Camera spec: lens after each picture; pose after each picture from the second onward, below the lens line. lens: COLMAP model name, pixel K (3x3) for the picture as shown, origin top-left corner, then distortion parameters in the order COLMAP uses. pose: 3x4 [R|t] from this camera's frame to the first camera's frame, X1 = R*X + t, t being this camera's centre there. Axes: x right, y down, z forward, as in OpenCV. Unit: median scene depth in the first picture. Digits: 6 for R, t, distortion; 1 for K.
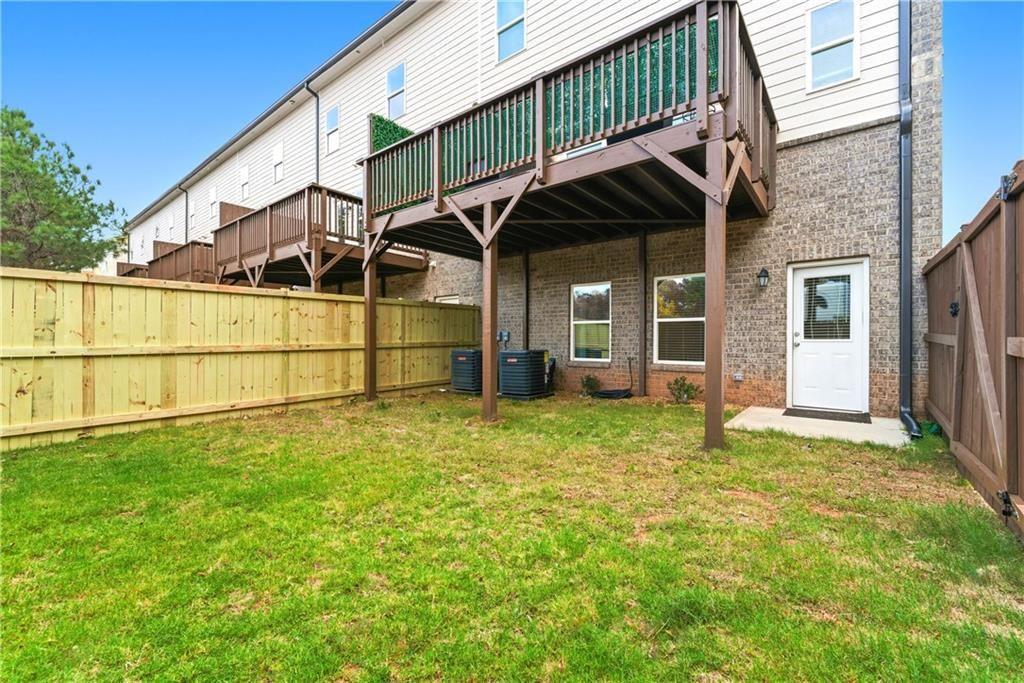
lens RADIAL K [[416.8, 0, 518.4], [0, 416.8, 339.1], [0, 0, 1]] dist [-0.002631, -0.000404]
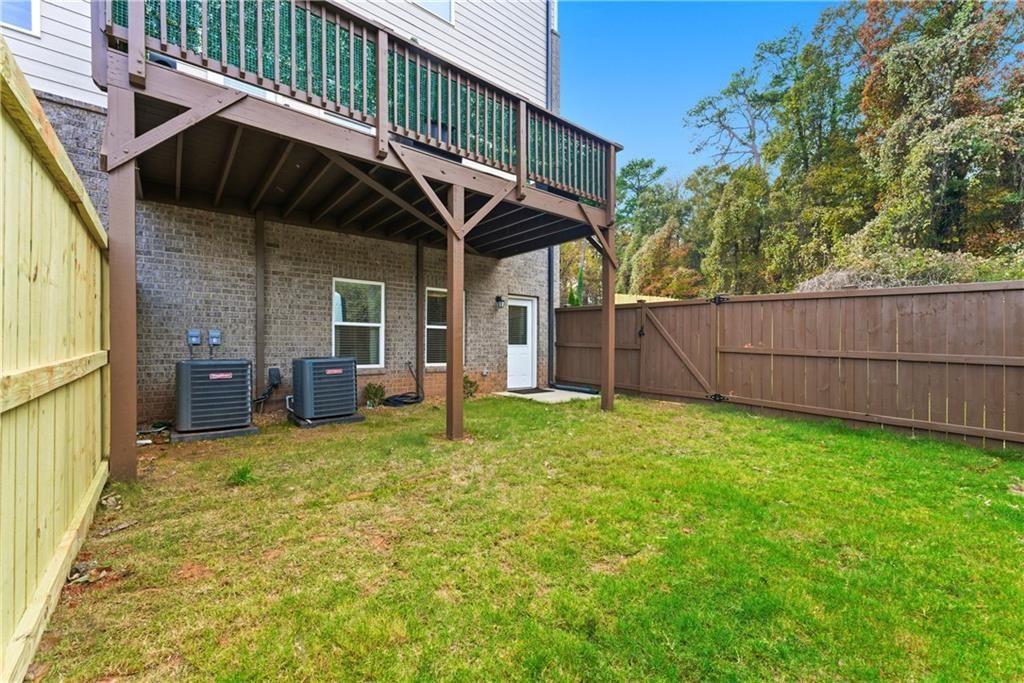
lens RADIAL K [[416.8, 0, 518.8], [0, 416.8, 346.2], [0, 0, 1]] dist [-0.002631, -0.000404]
pose [[0.210202, 0.001425, 0.977657, -0.679918], [-0.004187, 0.999991, -0.000557, 0.005149], [-0.977649, -0.003976, 0.210206, 0.531443]]
